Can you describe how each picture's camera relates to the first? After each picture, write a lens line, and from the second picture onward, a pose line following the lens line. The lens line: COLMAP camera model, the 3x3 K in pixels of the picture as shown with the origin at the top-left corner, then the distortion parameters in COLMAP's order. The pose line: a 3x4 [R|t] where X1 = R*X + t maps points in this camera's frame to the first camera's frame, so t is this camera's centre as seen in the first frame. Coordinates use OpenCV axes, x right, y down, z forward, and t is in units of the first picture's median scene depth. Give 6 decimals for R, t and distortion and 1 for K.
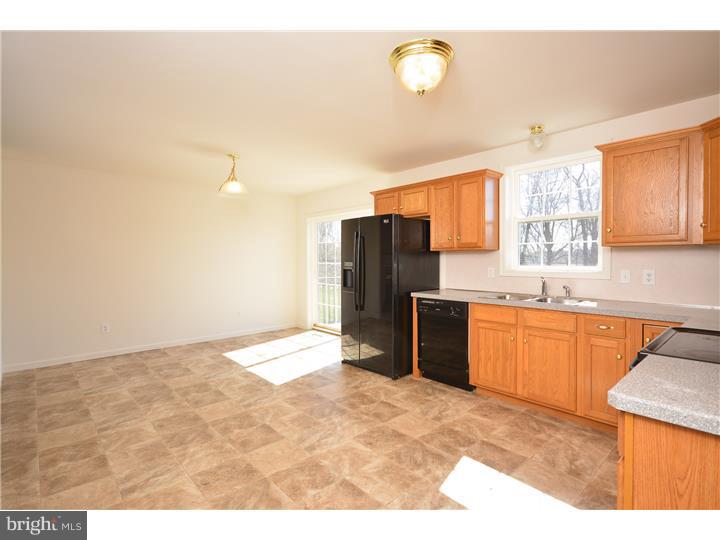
lens RADIAL K [[357.0, 0, 369.1], [0, 357.0, 257.4], [0, 0, 1]] dist [-0.000040, -0.000304]
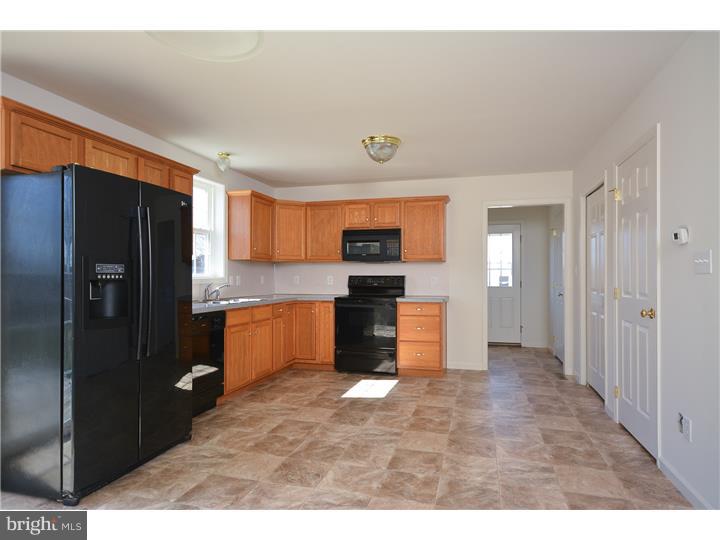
lens RADIAL K [[441.4, 0, 346.3], [0, 441.4, 278.5], [0, 0, 1]] dist [-0.001632, 0.017514]
pose [[-0.505028, 0.002594, 0.863099, -1.079763], [0.002843, 0.999995, -0.001342, 0.050457], [-0.863098, 0.001776, -0.505033, 1.560268]]
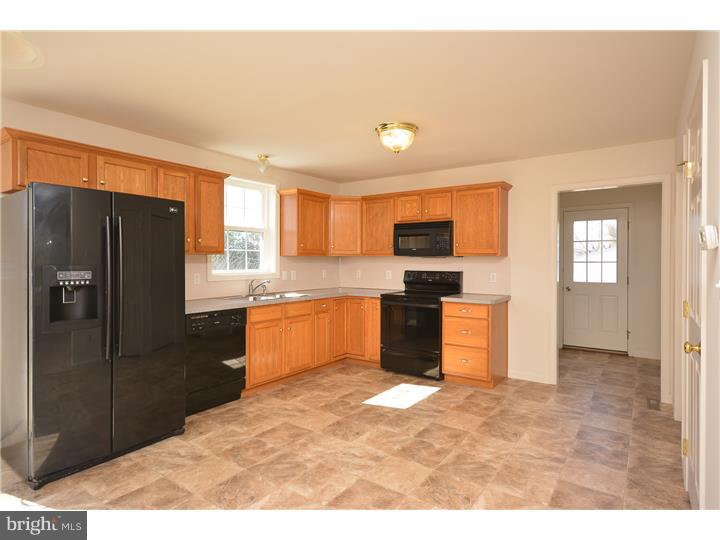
lens RADIAL K [[409.6, 0, 347.0], [0, 409.6, 268.3], [0, 0, 1]] dist [0.007378, 0.001758]
pose [[-0.187783, -0.010060, 0.982159, -1.065881], [0.001433, 0.999944, 0.010516, 0.004564], [-0.982210, 0.003382, -0.187758, 1.110754]]
